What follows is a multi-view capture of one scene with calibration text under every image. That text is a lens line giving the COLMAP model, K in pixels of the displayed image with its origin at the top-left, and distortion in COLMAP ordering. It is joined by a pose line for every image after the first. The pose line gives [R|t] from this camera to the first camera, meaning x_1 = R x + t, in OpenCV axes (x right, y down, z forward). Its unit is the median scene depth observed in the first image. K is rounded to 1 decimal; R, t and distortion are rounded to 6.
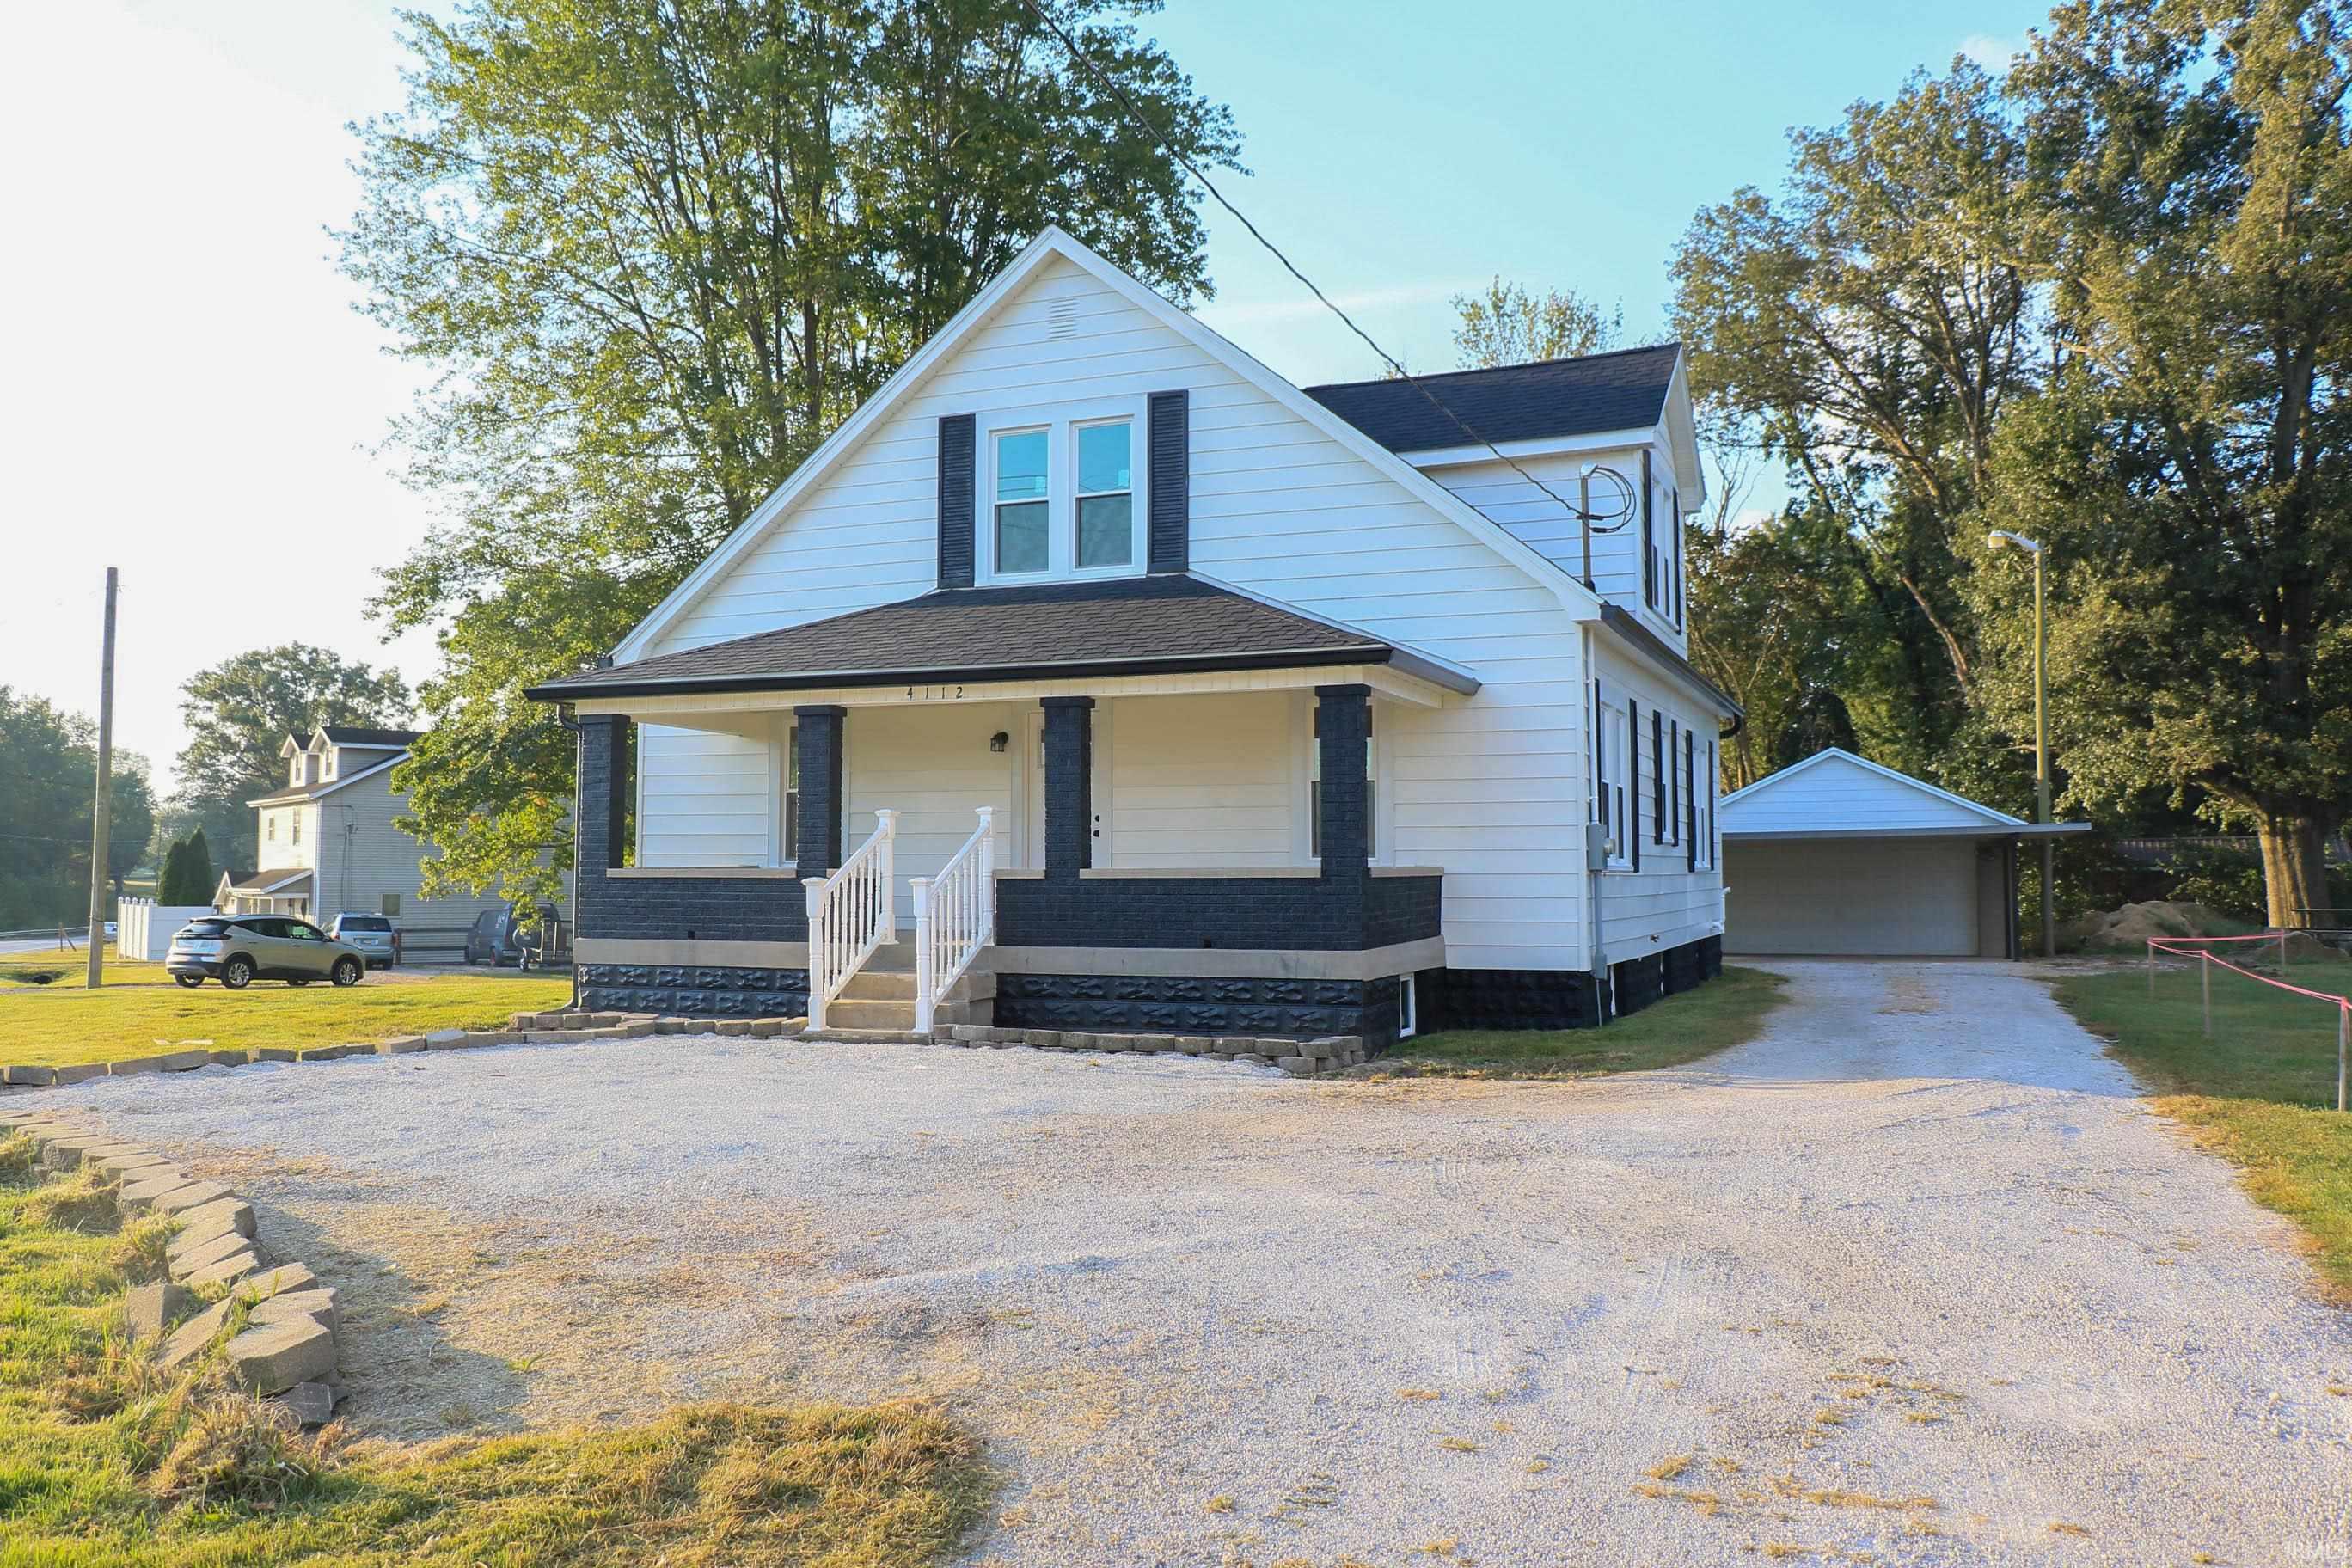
lens RADIAL K [[1838.1, 0, 1176.0], [0, 1838.1, 784.0], [0, 0, 1]] dist [-0.033536, 0.038466]
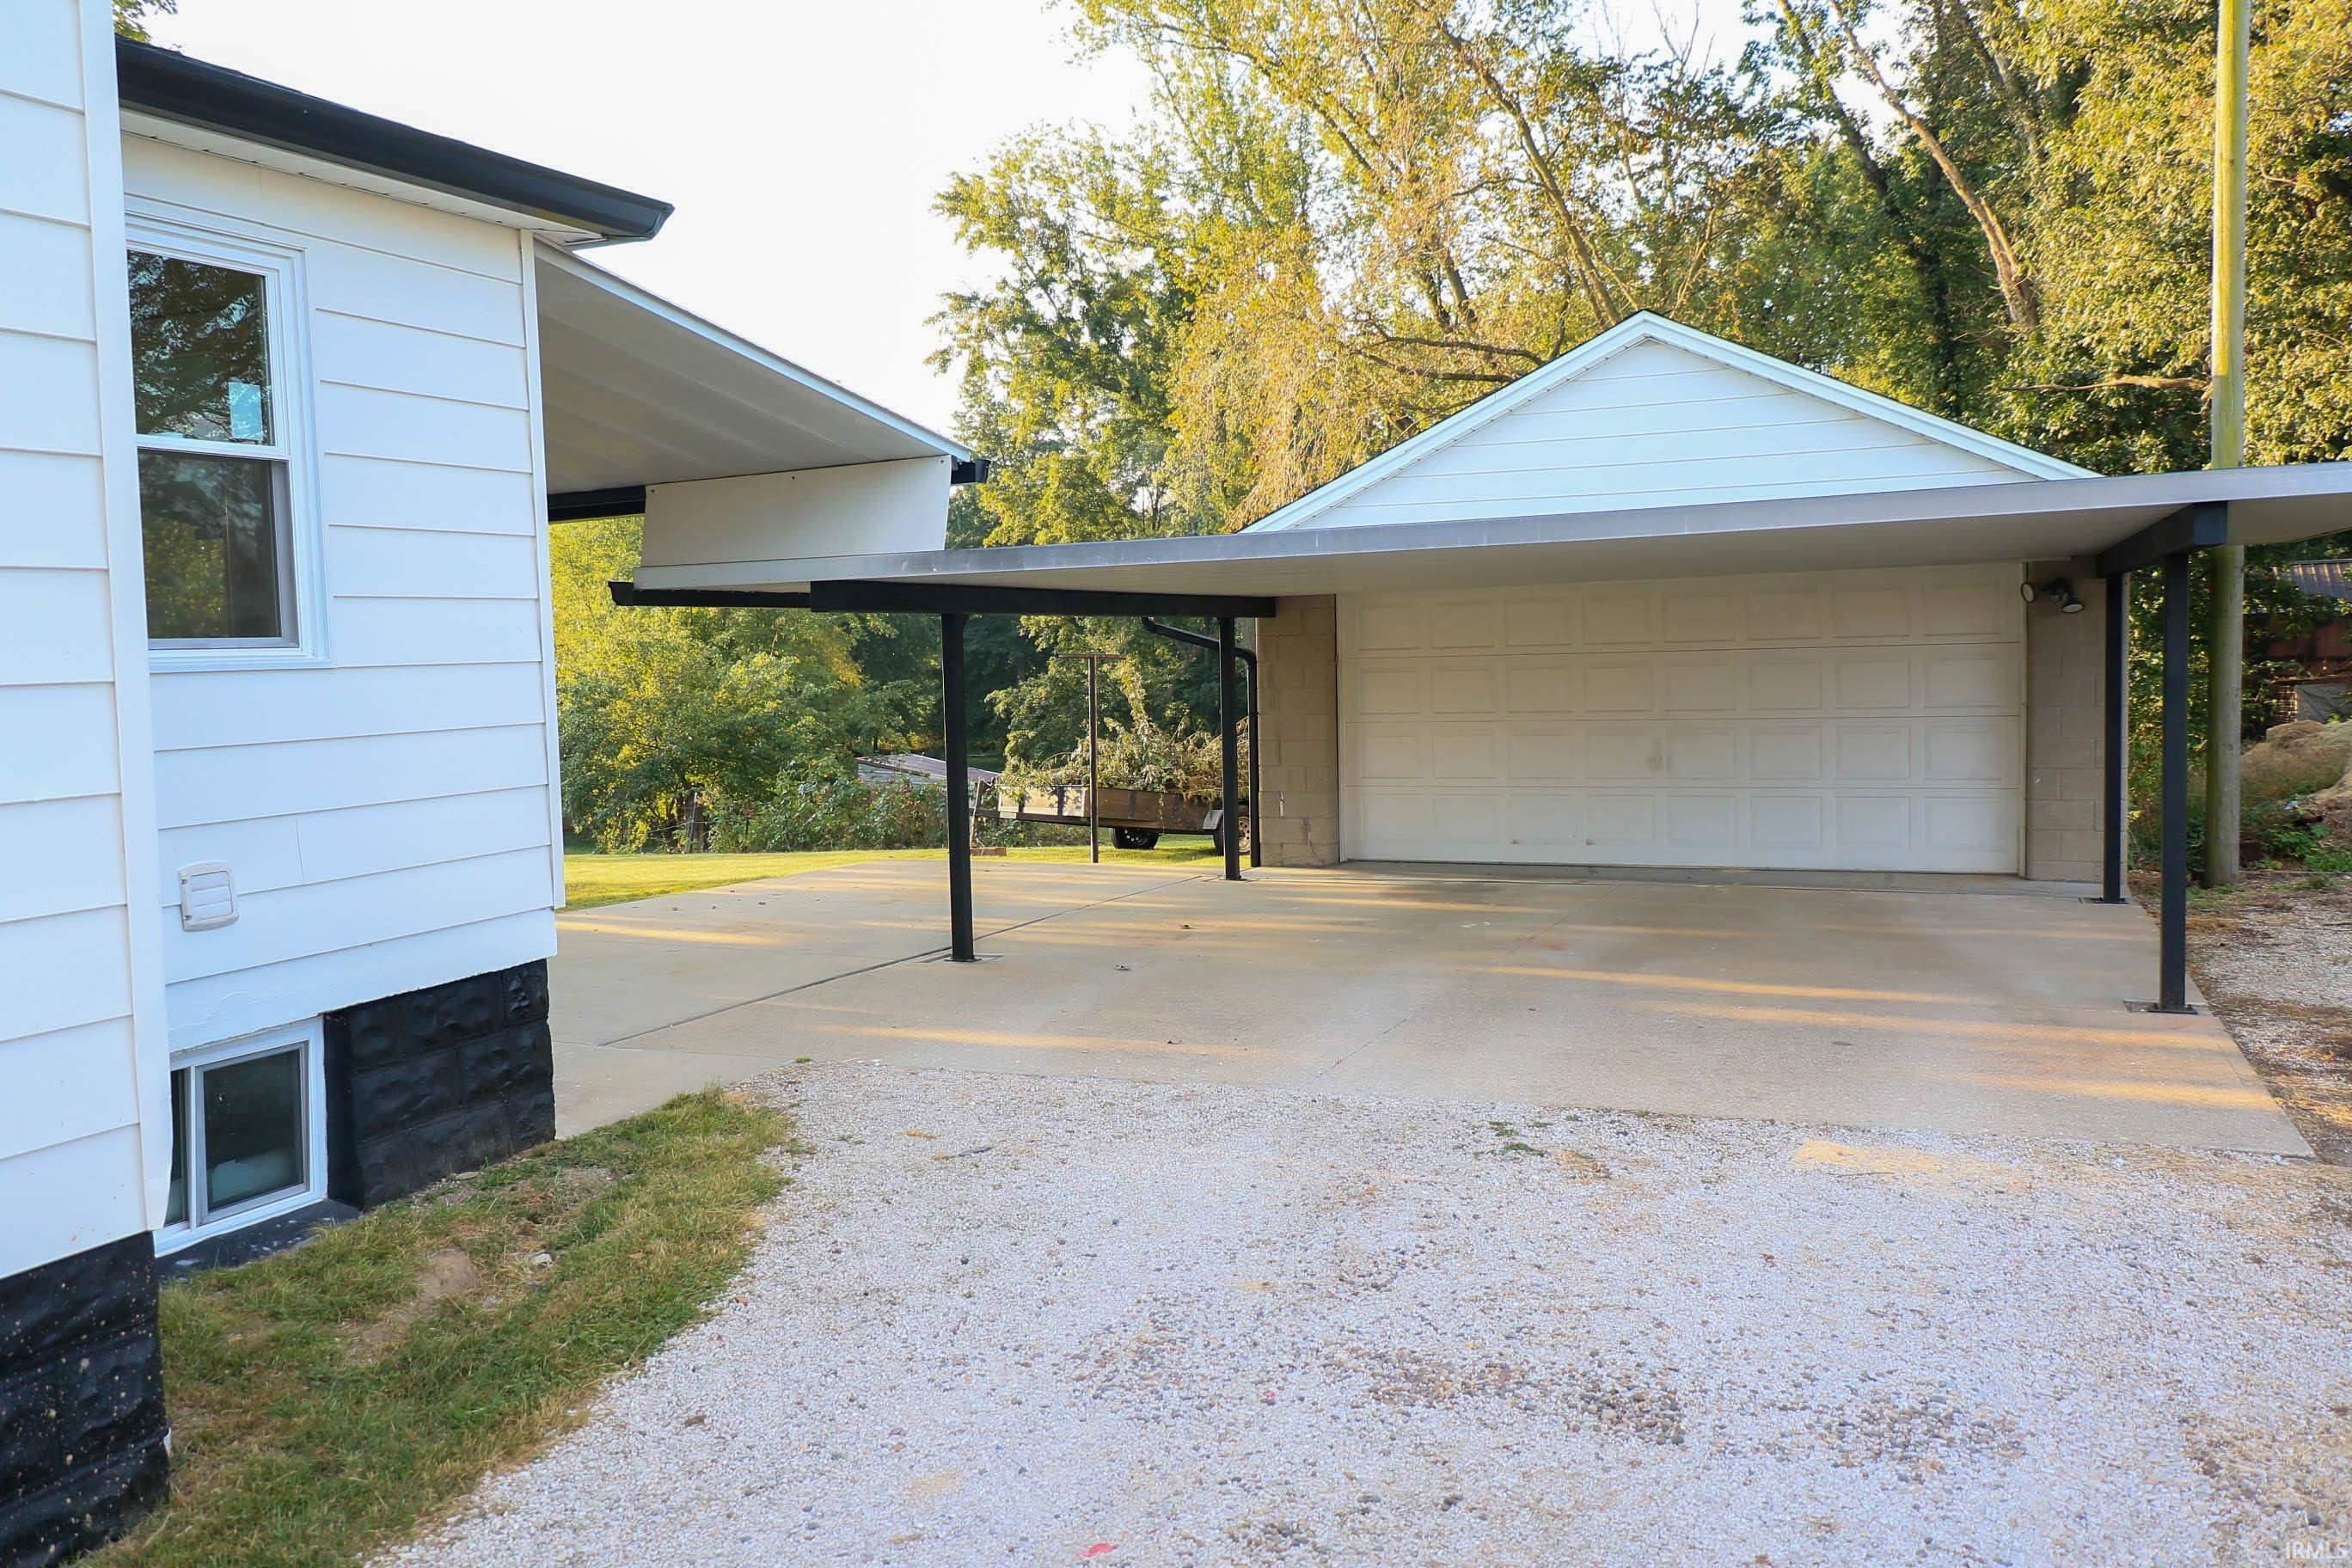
lens RADIAL K [[1838.1, 0, 1176.0], [0, 1838.1, 784.0], [0, 0, 1]] dist [-0.033536, 0.038466]
pose [[0.999533, -0.013242, -0.027526, 0.167839], [0.016633, 0.991782, 0.126850, 0.017664], [0.025620, -0.127249, 0.991540, 0.373116]]
